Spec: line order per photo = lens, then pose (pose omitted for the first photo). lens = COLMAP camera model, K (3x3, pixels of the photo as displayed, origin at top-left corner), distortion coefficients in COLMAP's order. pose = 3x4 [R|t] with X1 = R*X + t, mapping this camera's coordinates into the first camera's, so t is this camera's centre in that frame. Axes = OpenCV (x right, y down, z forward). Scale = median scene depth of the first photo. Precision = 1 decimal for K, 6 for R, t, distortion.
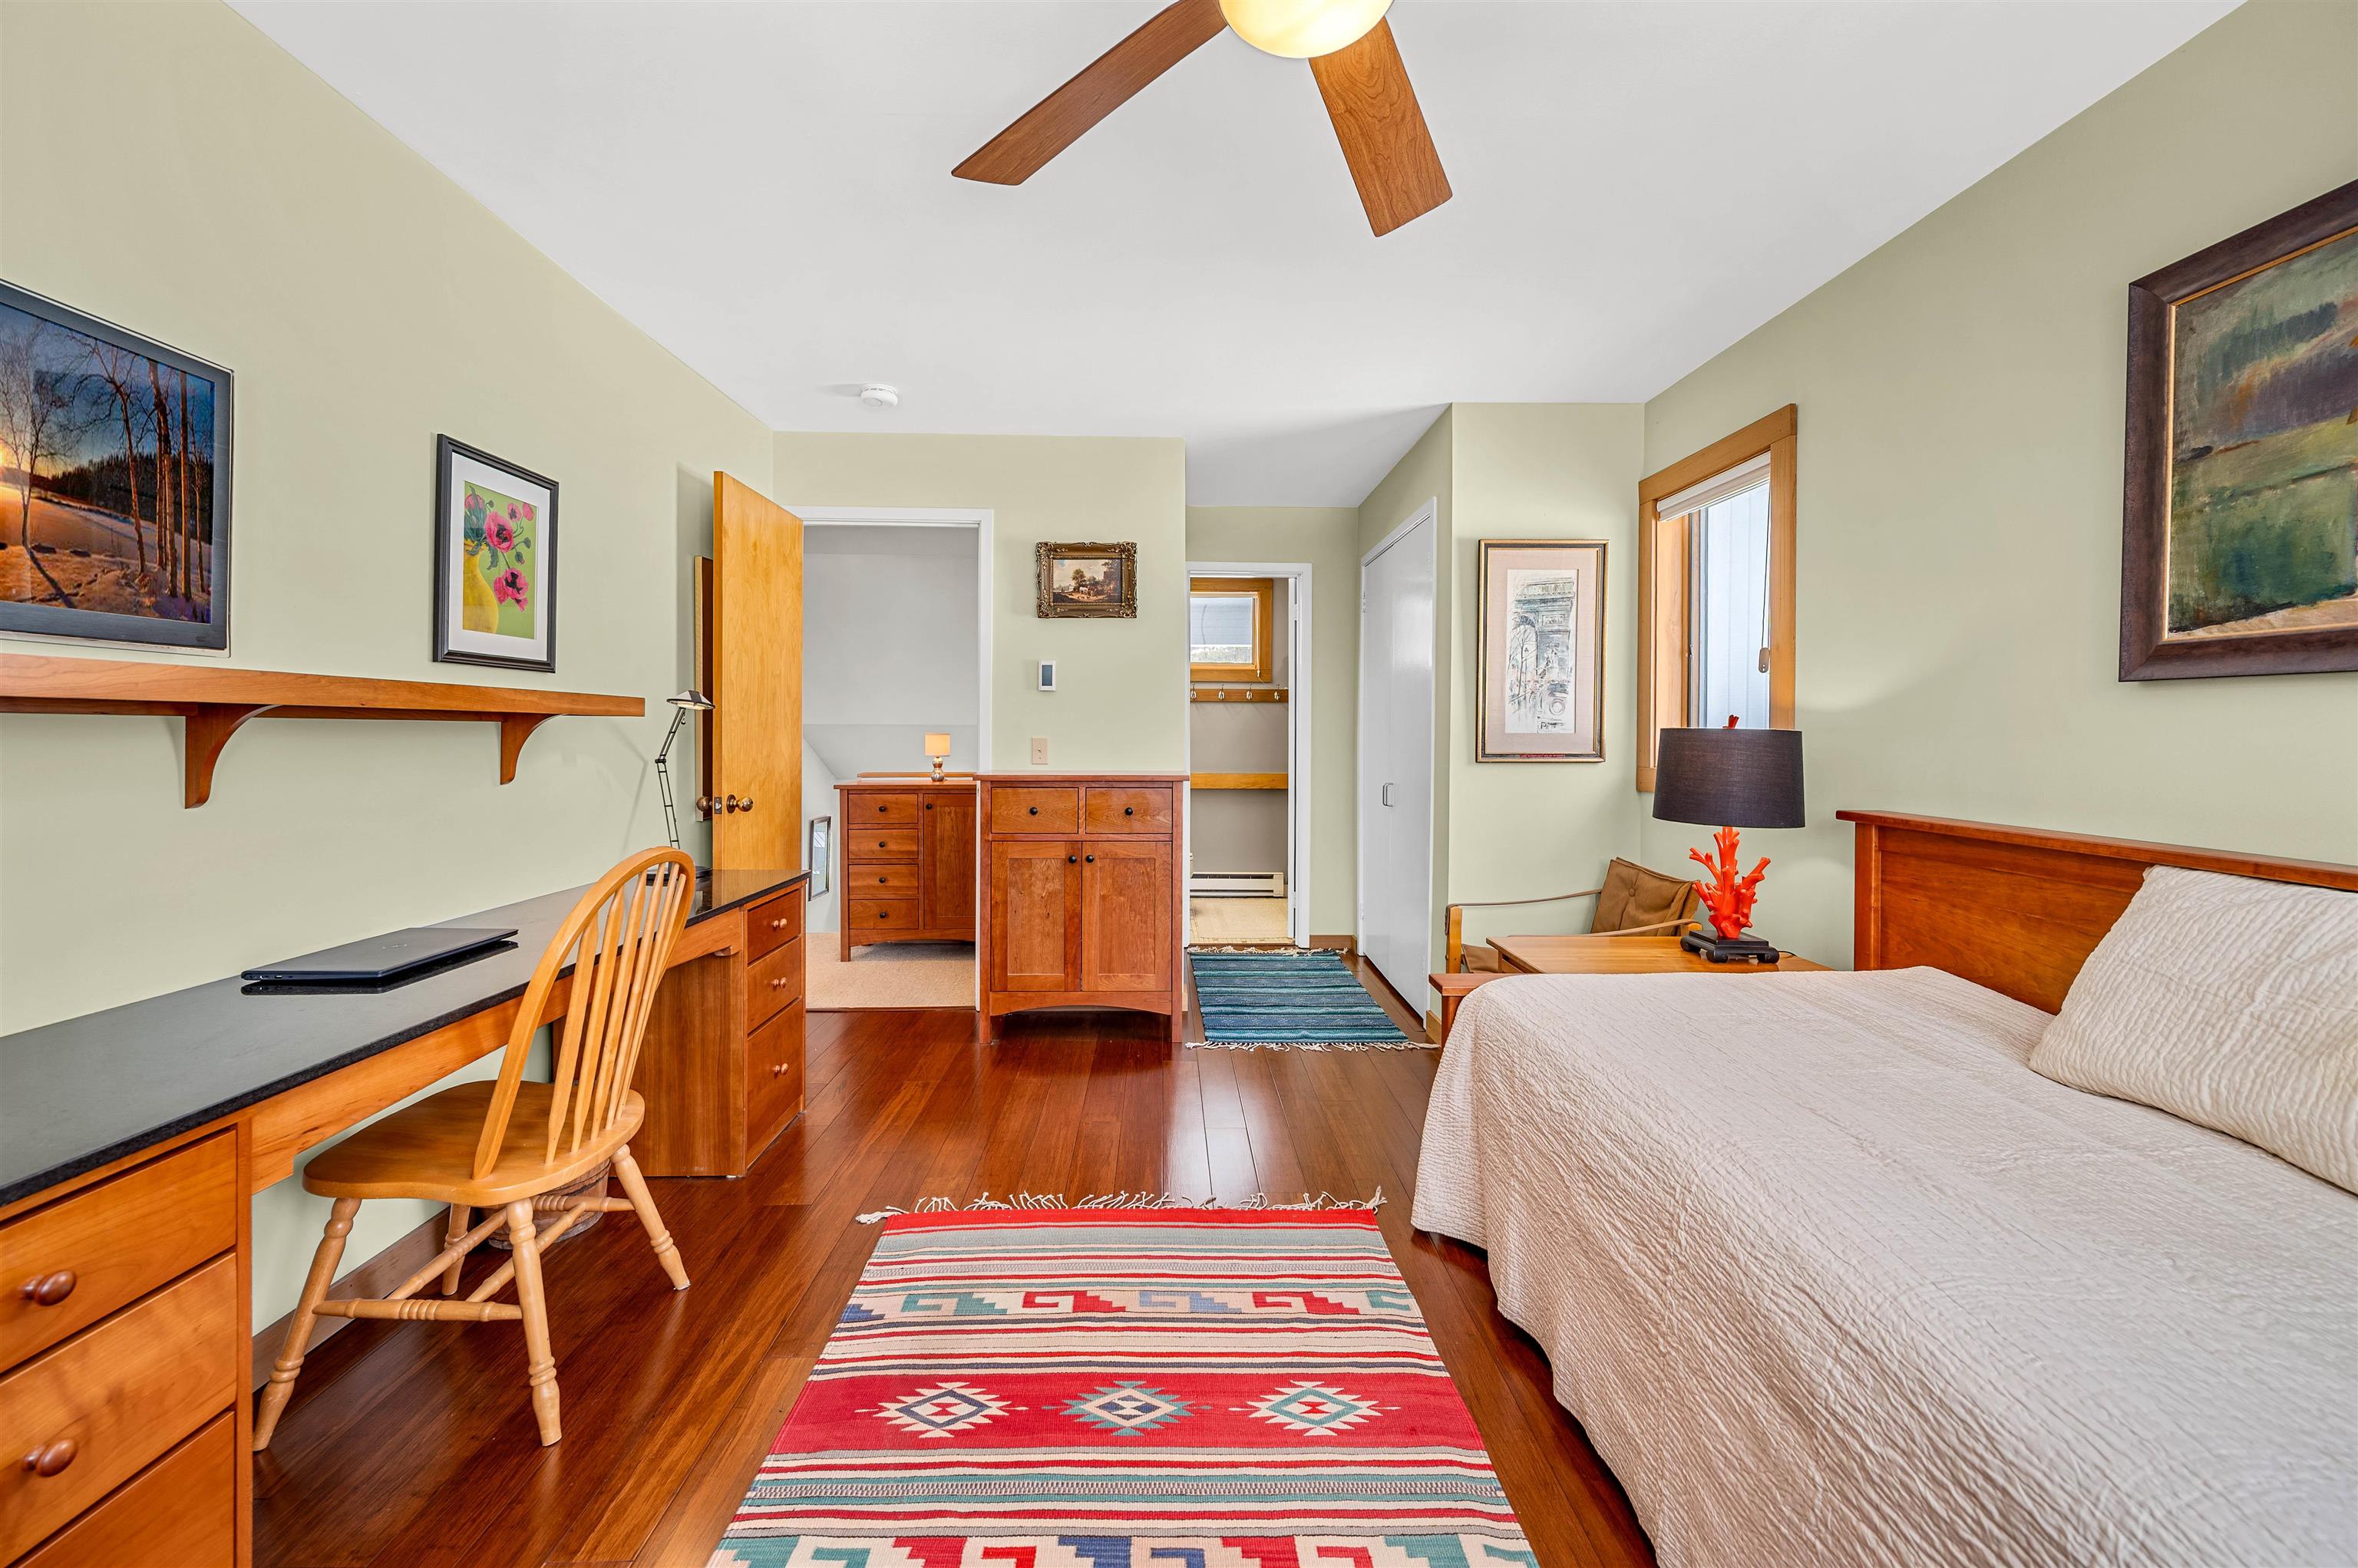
lens RADIAL K [[950.2, 0, 1187.6], [0, 950.2, 761.8], [0, 0, 1]] dist [0.001800, -0.000877]
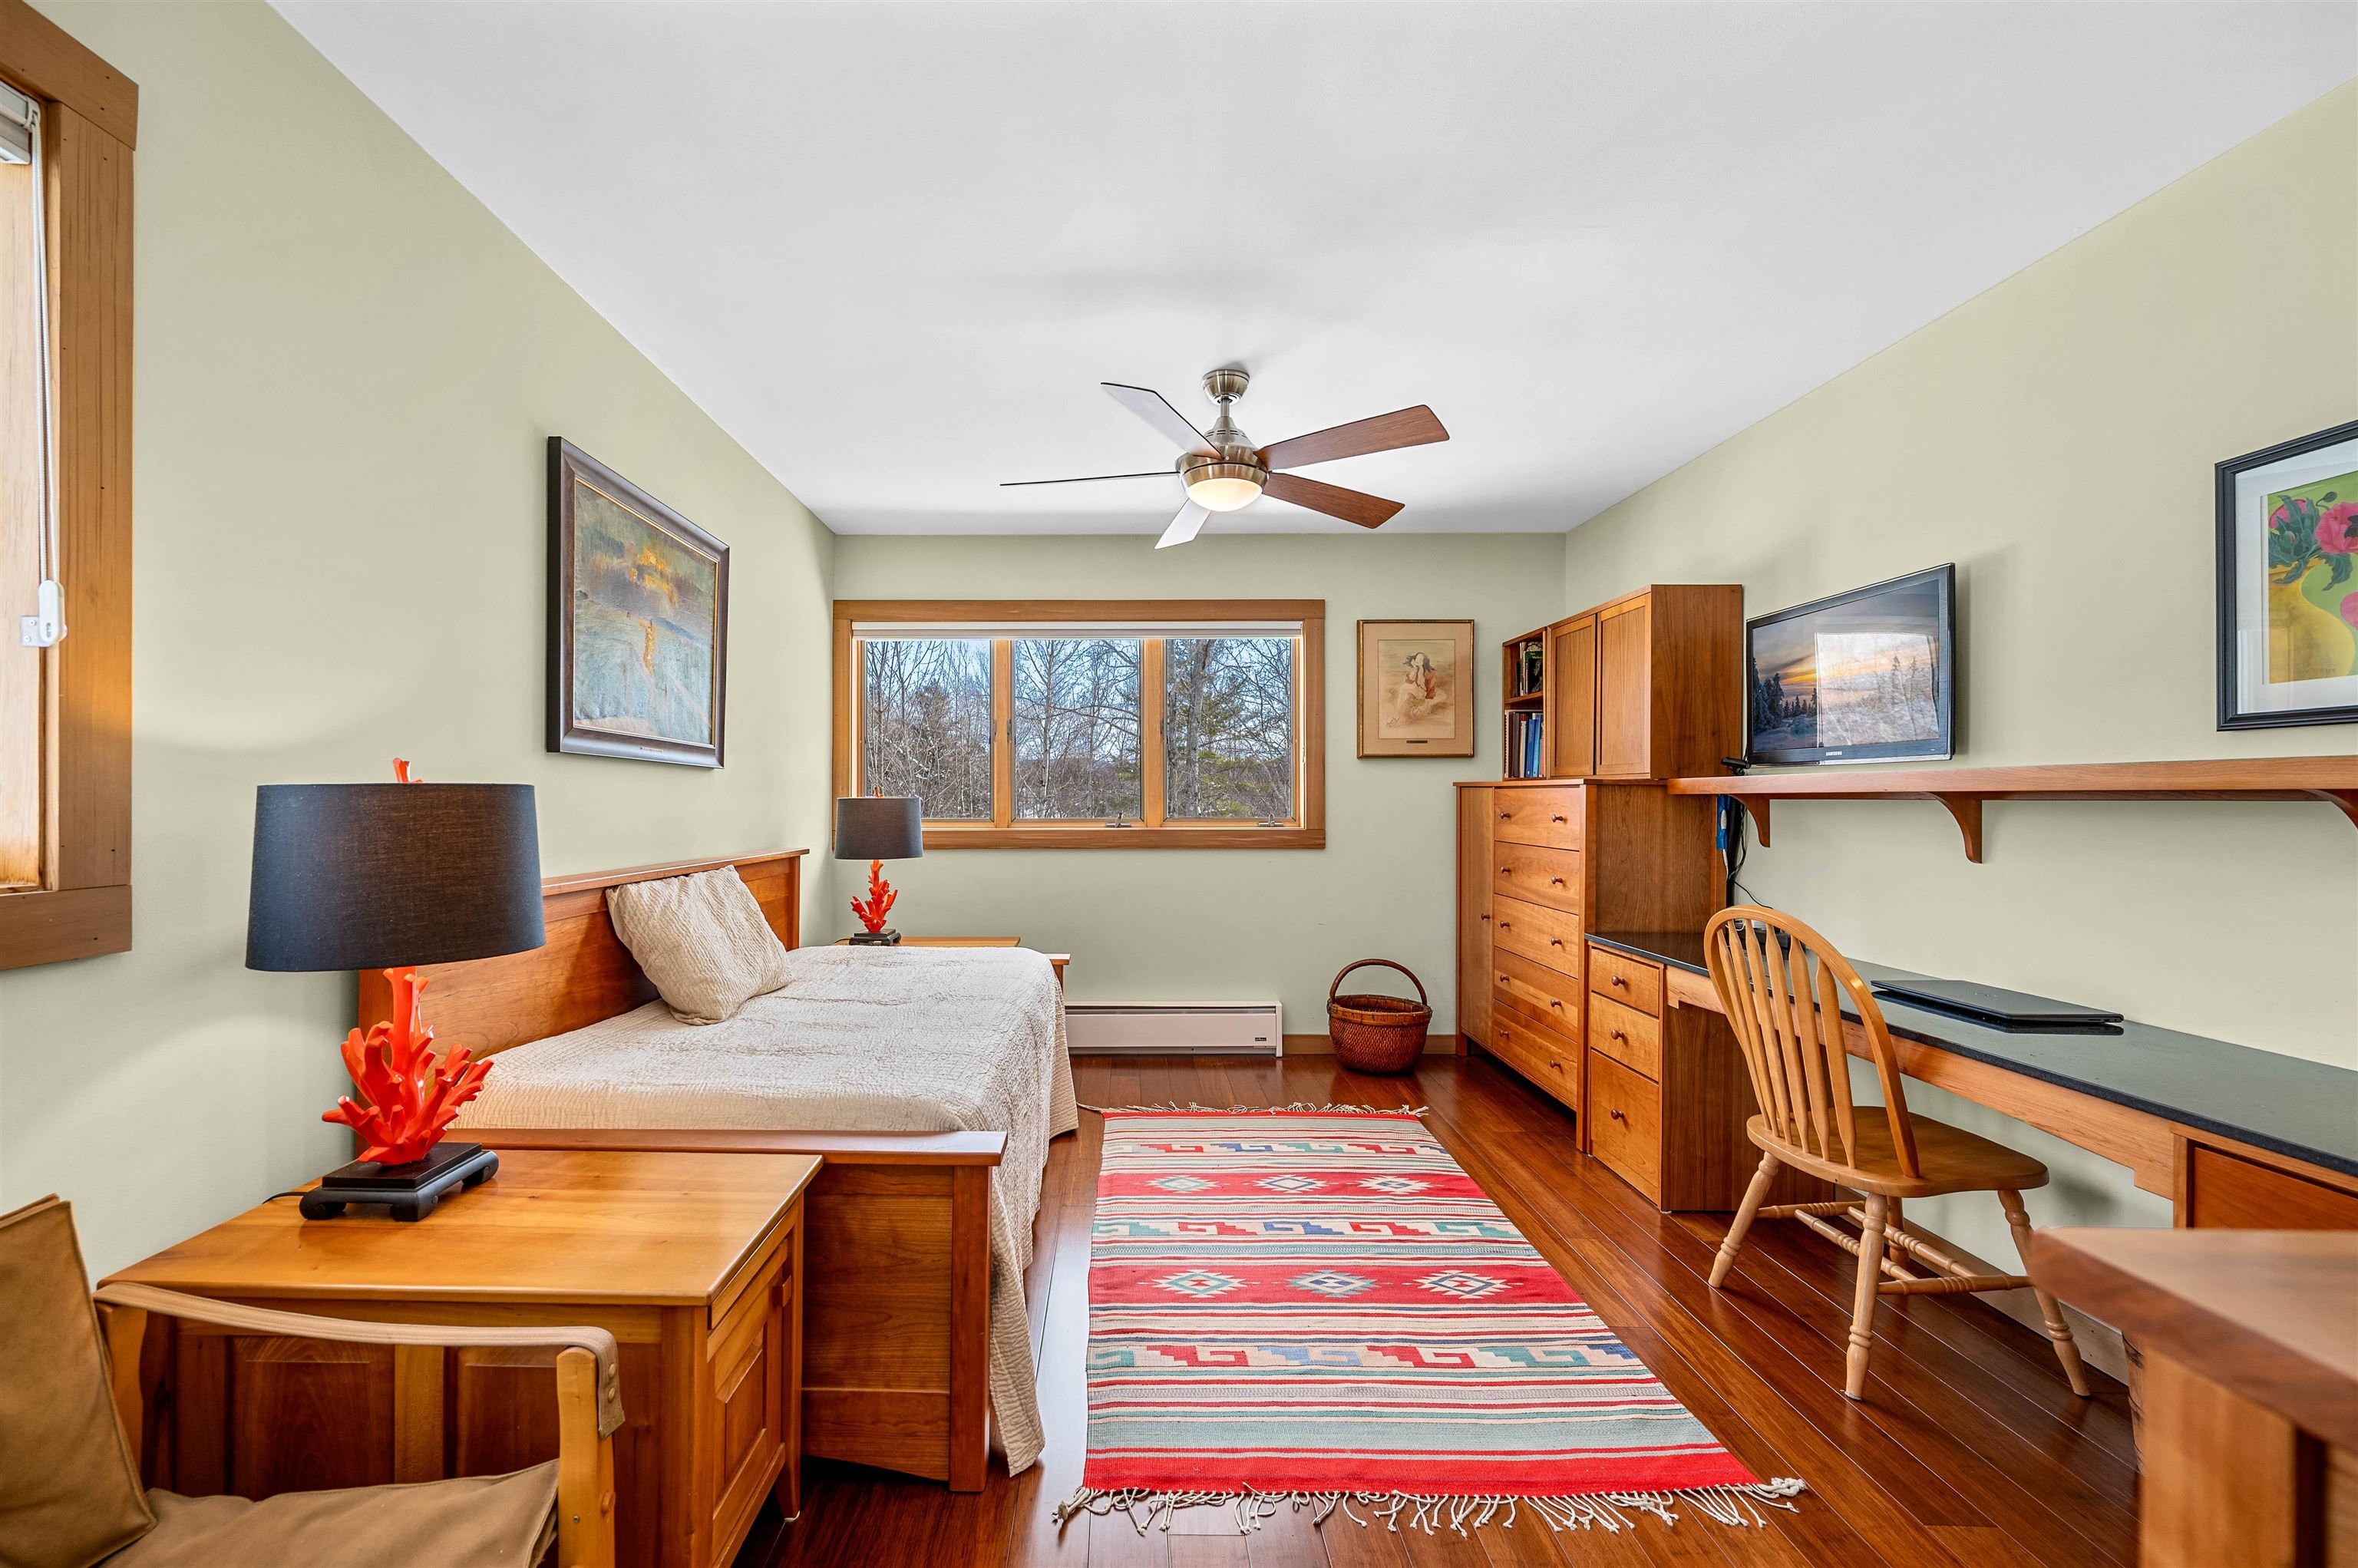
lens RADIAL K [[950.2, 0, 1156.2], [0, 950.2, 783.6], [0, 0, 1]] dist [0.001800, -0.000877]
pose [[-0.999895, -0.013775, -0.004394, 0.185957], [-0.013820, 0.999852, 0.010215, -0.061127], [0.004253, 0.010274, -0.999938, 2.084989]]
